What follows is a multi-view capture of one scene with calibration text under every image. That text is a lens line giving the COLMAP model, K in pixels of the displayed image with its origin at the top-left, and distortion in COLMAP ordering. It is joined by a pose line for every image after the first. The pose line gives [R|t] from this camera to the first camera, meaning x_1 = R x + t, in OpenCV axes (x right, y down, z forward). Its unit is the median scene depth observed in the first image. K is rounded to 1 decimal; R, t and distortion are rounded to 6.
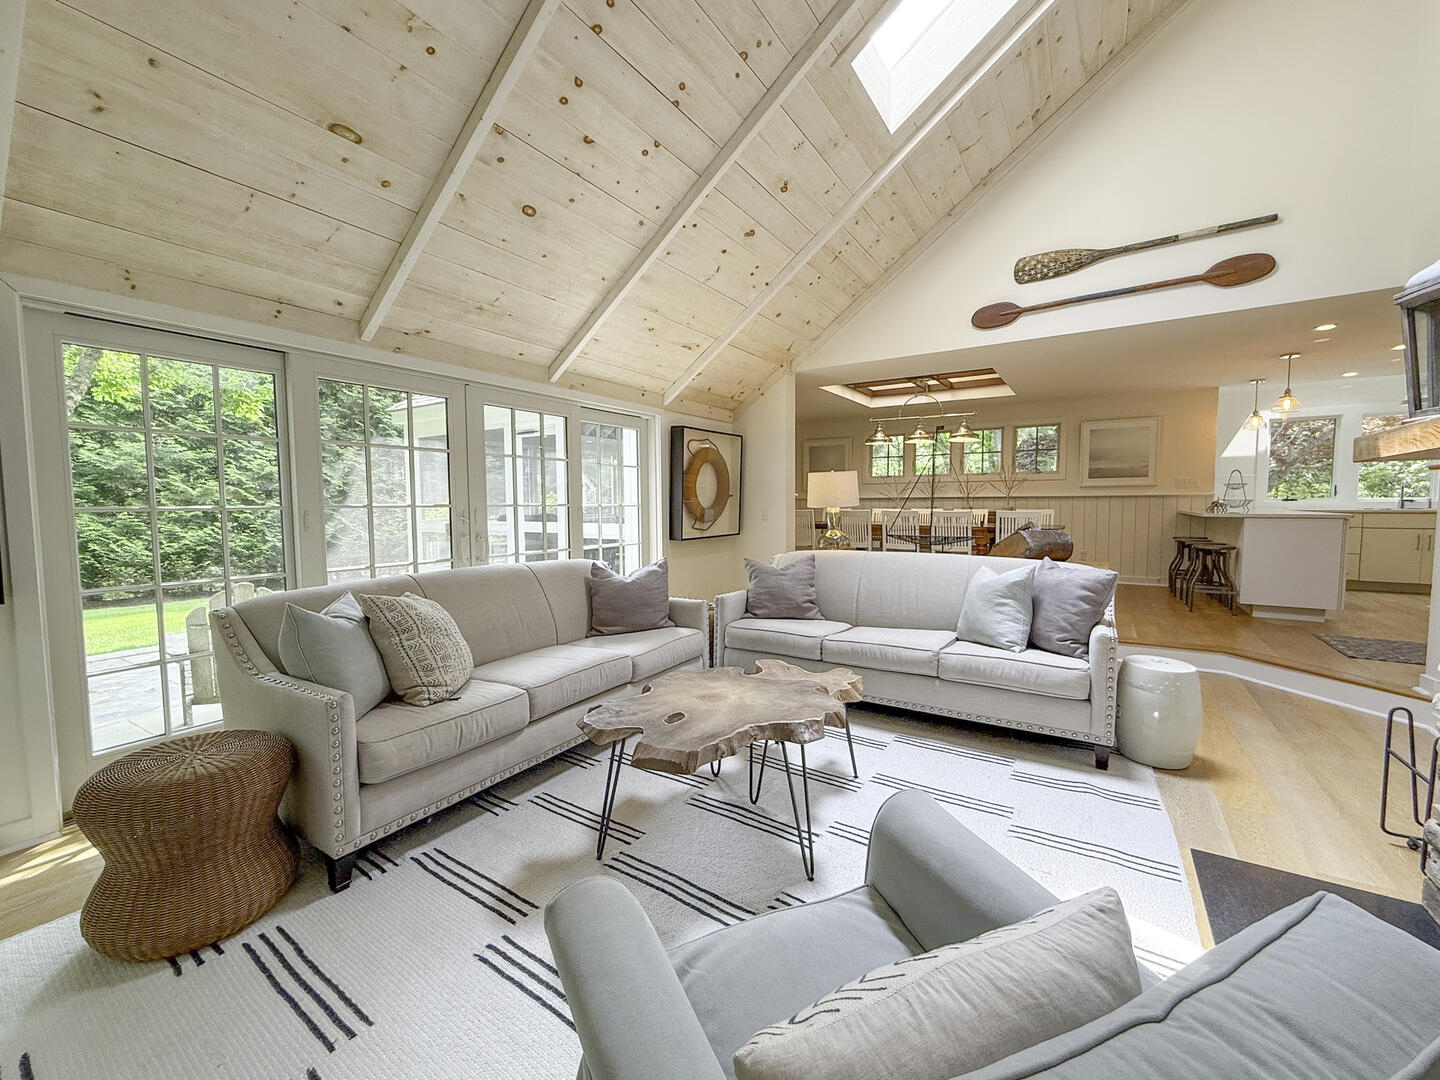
lens RADIAL K [[584.9, 0, 703.7], [0, 584.9, 538.9], [0, 0, 1]] dist [-0.000699, -0.000043]
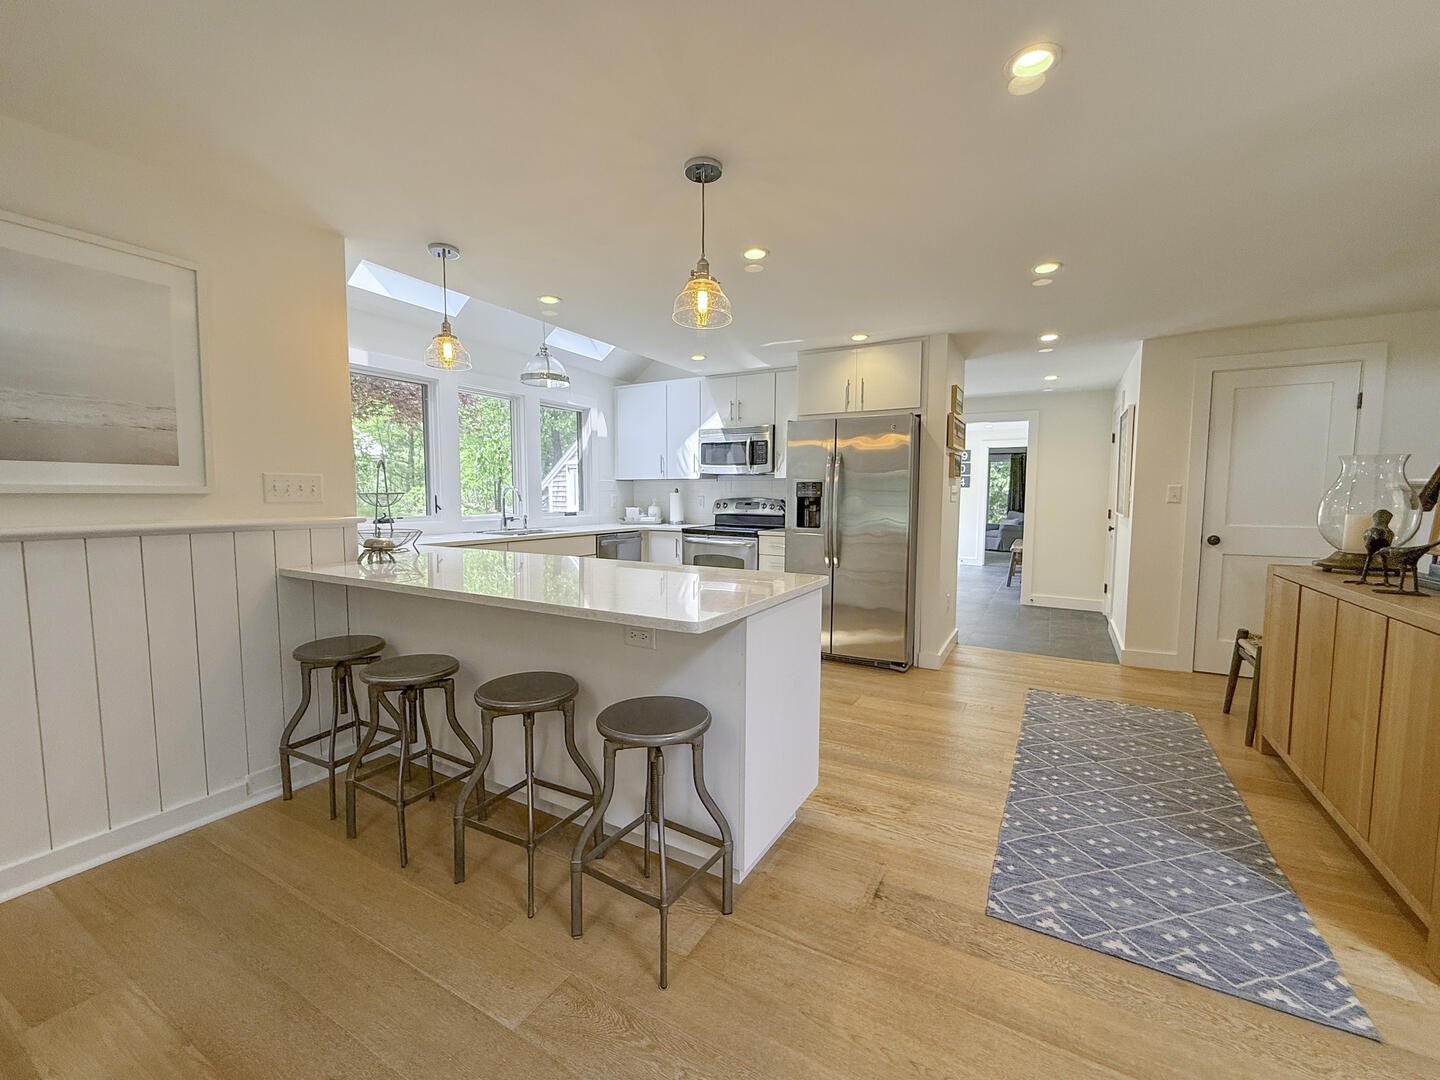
lens RADIAL K [[594.3, 0, 720.0], [0, 594.3, 540.0], [0, 0, 1]] dist [-0.000422, -0.000191]
pose [[-0.082258, -0.072201, 0.993992, 0.709387], [0.057472, 0.995369, 0.077057, -0.122244], [-0.994953, 0.063465, -0.077728, 1.211732]]
